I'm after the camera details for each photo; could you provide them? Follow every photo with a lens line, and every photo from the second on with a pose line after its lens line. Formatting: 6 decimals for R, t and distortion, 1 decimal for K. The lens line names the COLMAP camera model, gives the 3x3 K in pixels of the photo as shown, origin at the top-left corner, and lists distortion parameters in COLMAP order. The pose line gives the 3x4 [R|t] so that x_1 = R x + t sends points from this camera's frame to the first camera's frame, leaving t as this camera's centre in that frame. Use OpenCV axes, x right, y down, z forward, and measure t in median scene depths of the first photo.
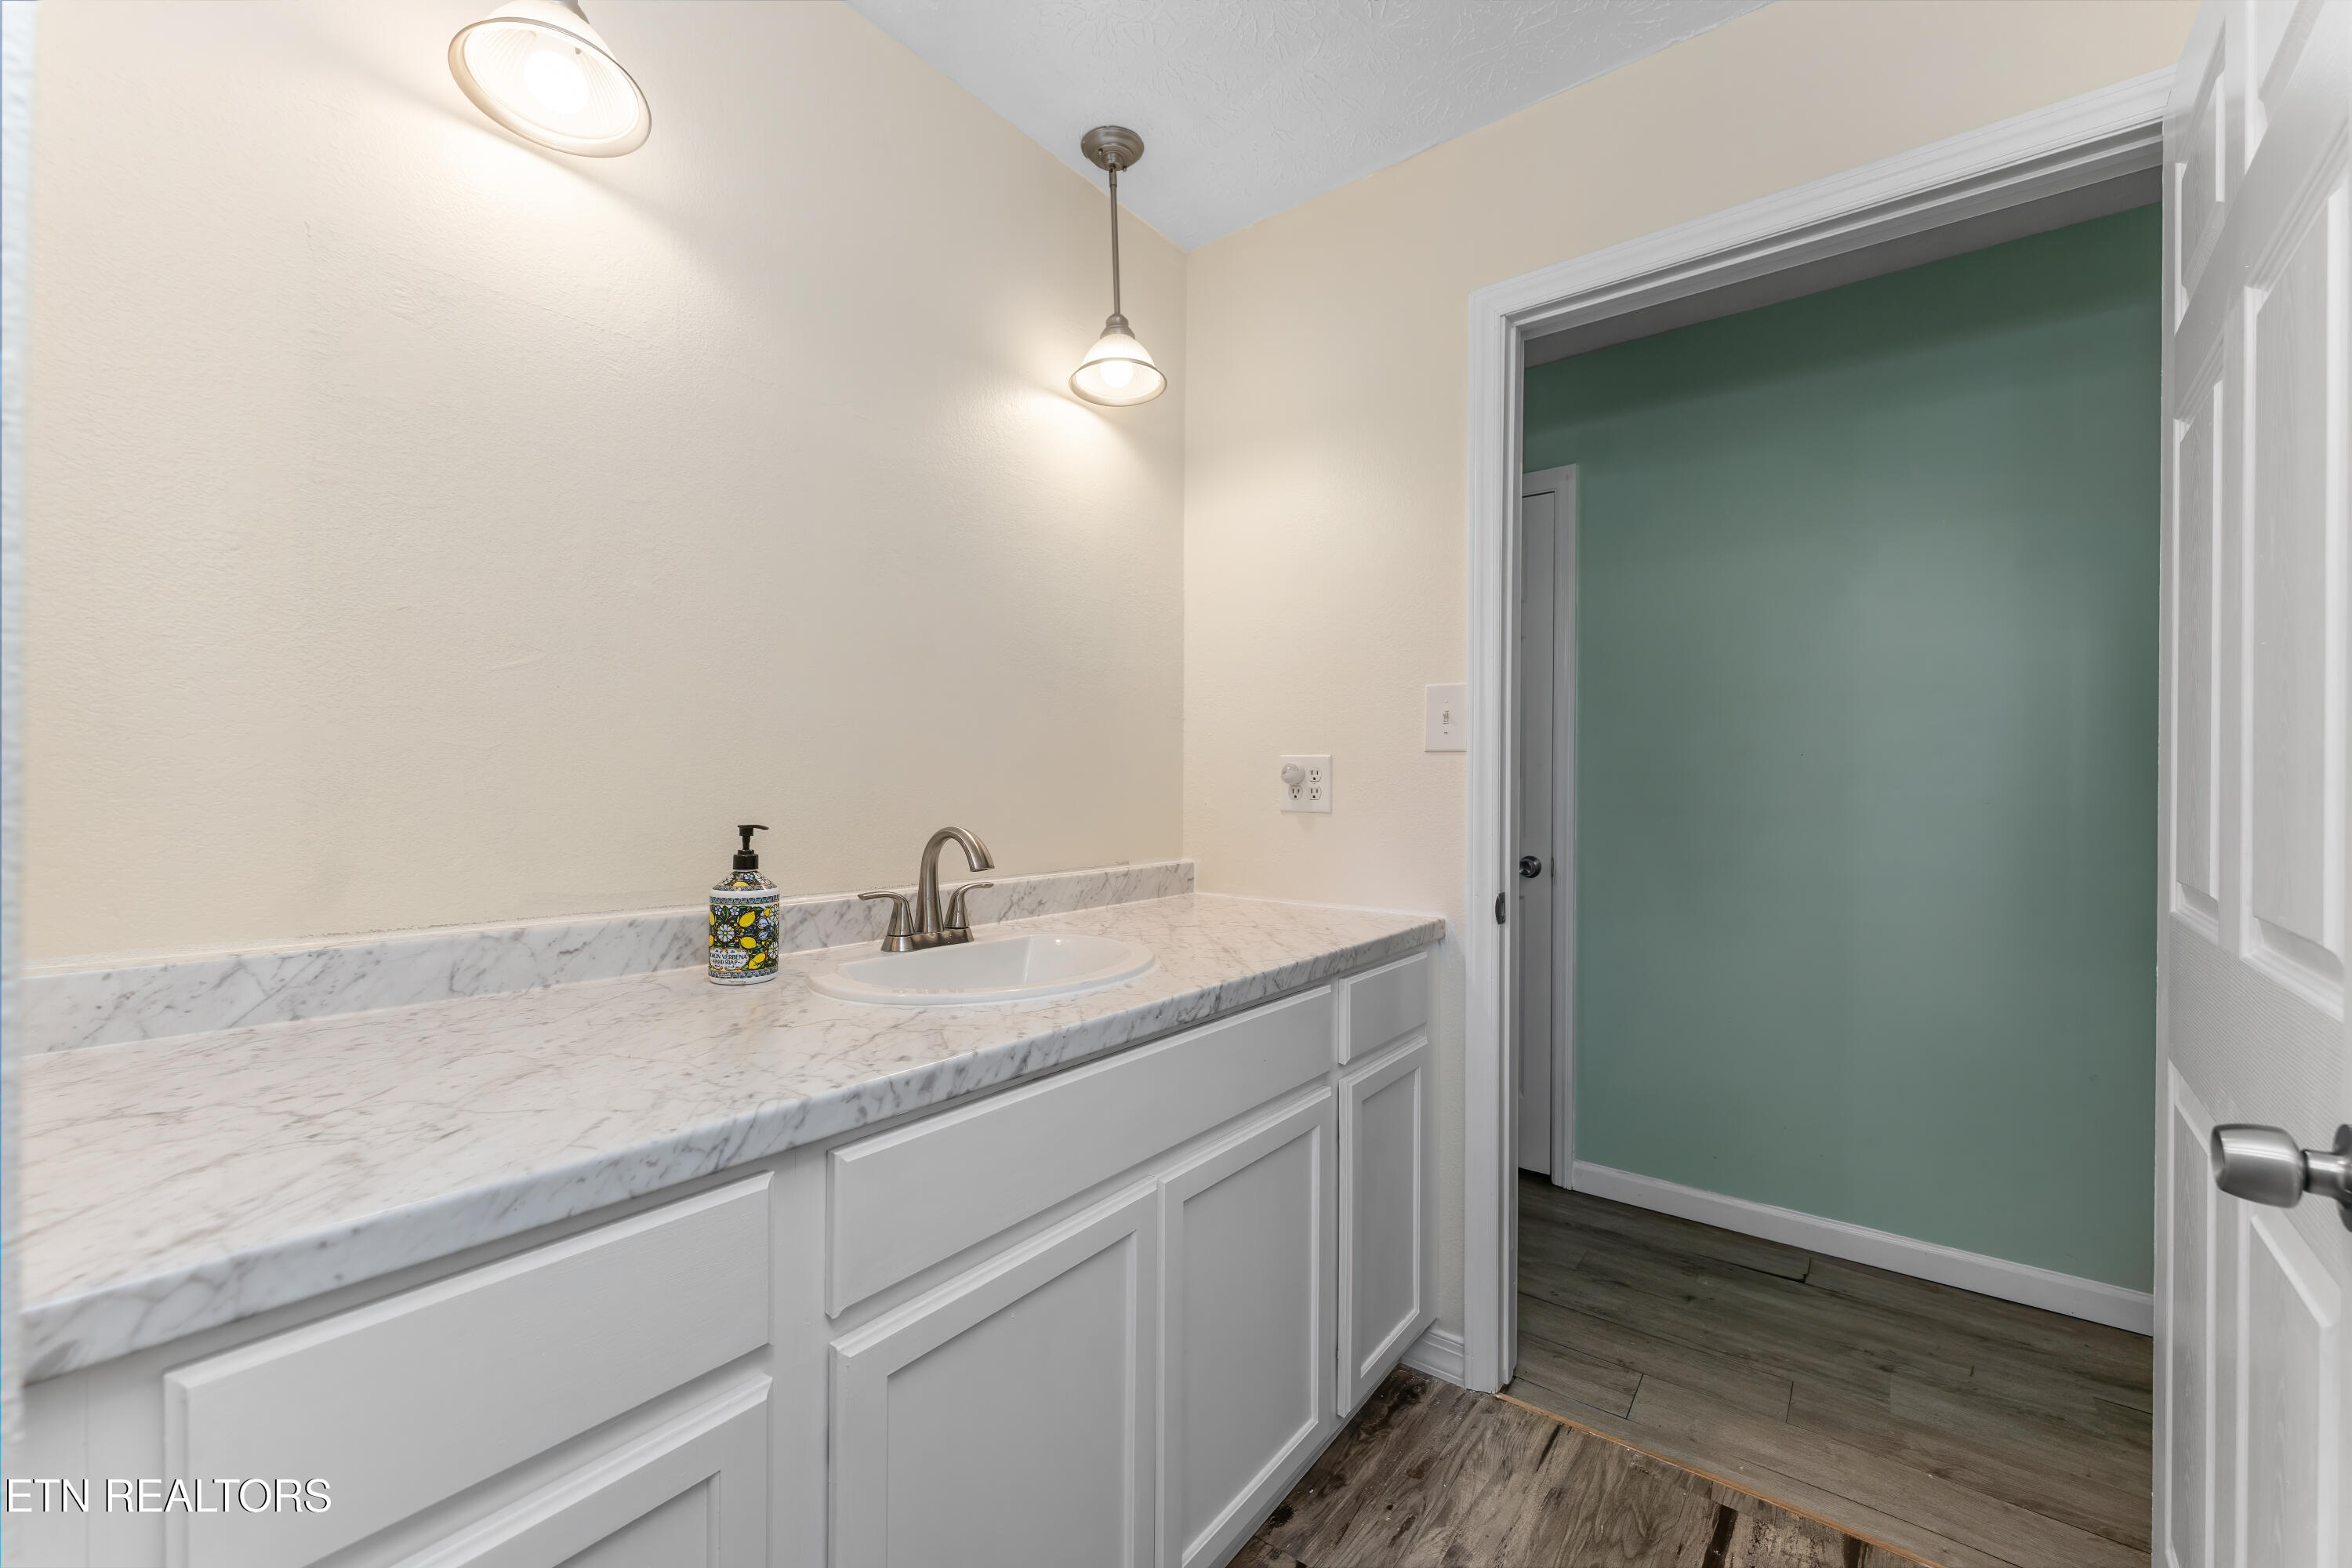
lens RADIAL K [[966.3, 0, 1242.6], [0, 966.3, 778.5], [0, 0, 1]] dist [0.000170, -0.000046]
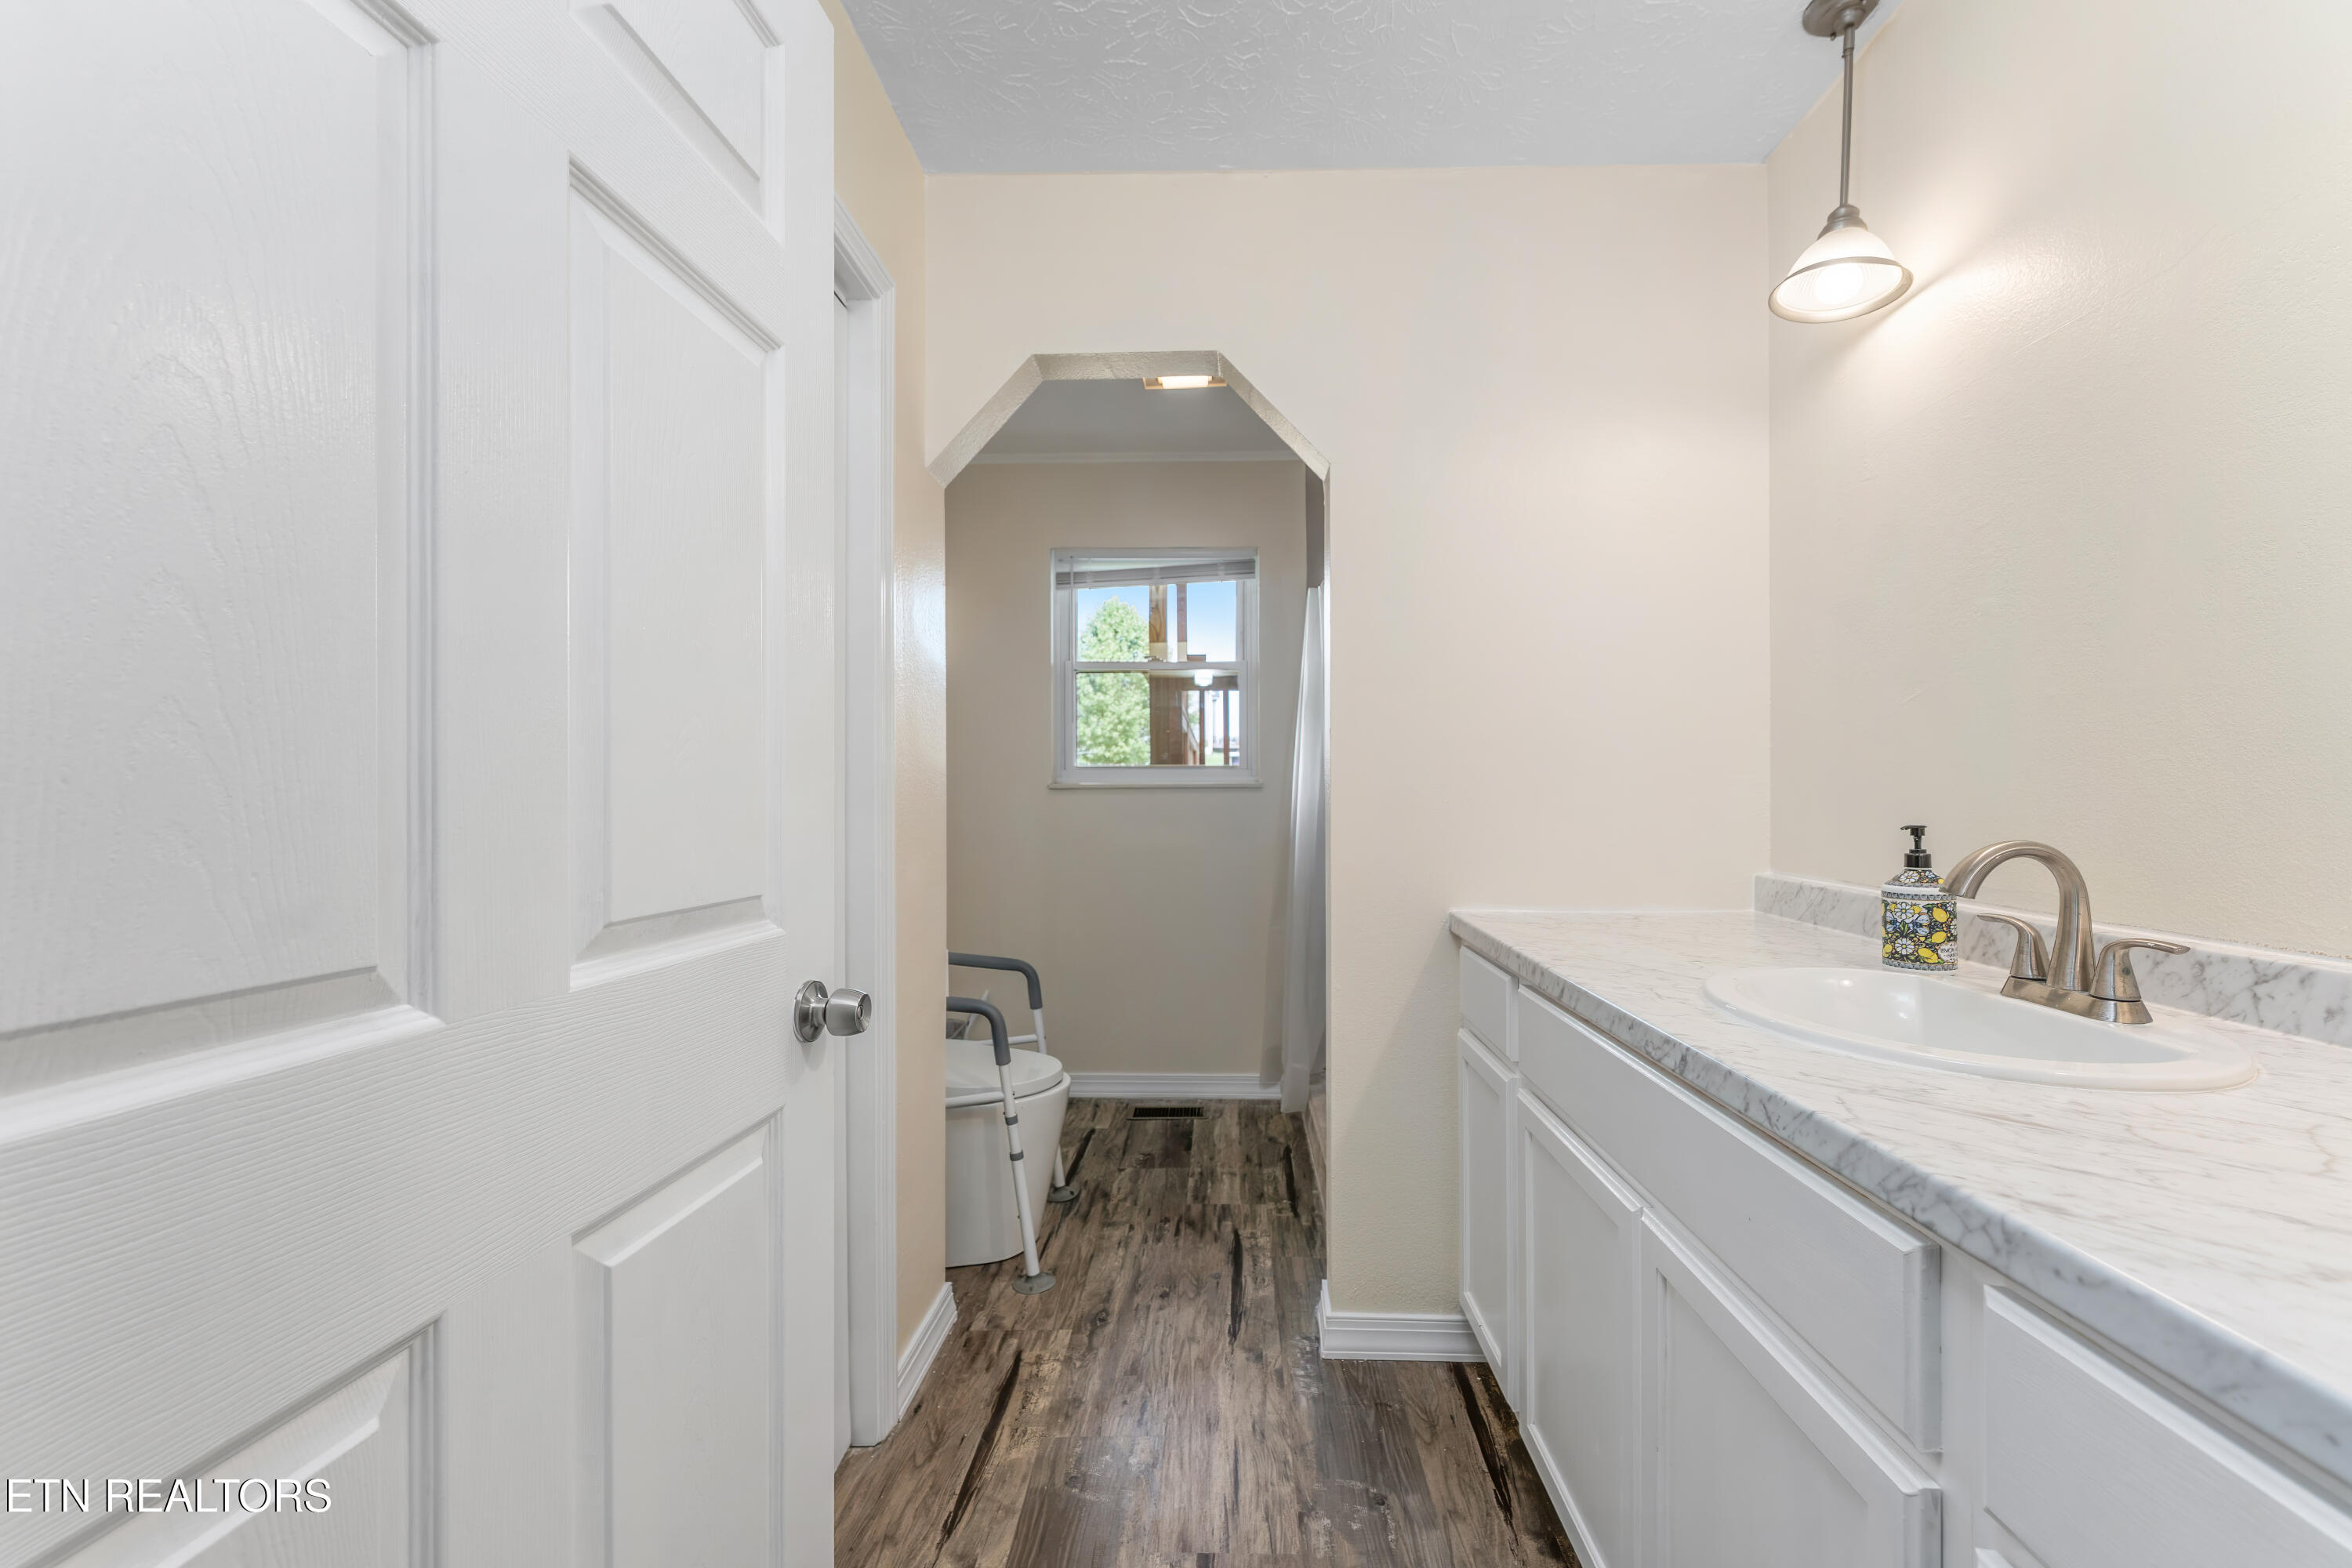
lens RADIAL K [[966.3, 0, 1242.6], [0, 966.3, 778.5], [0, 0, 1]] dist [0.000170, -0.000046]
pose [[-0.807001, -0.022213, -0.590132, 0.719655], [-0.010504, 0.999674, -0.023265, 0.029309], [0.590457, -0.012576, -0.806971, 1.443372]]
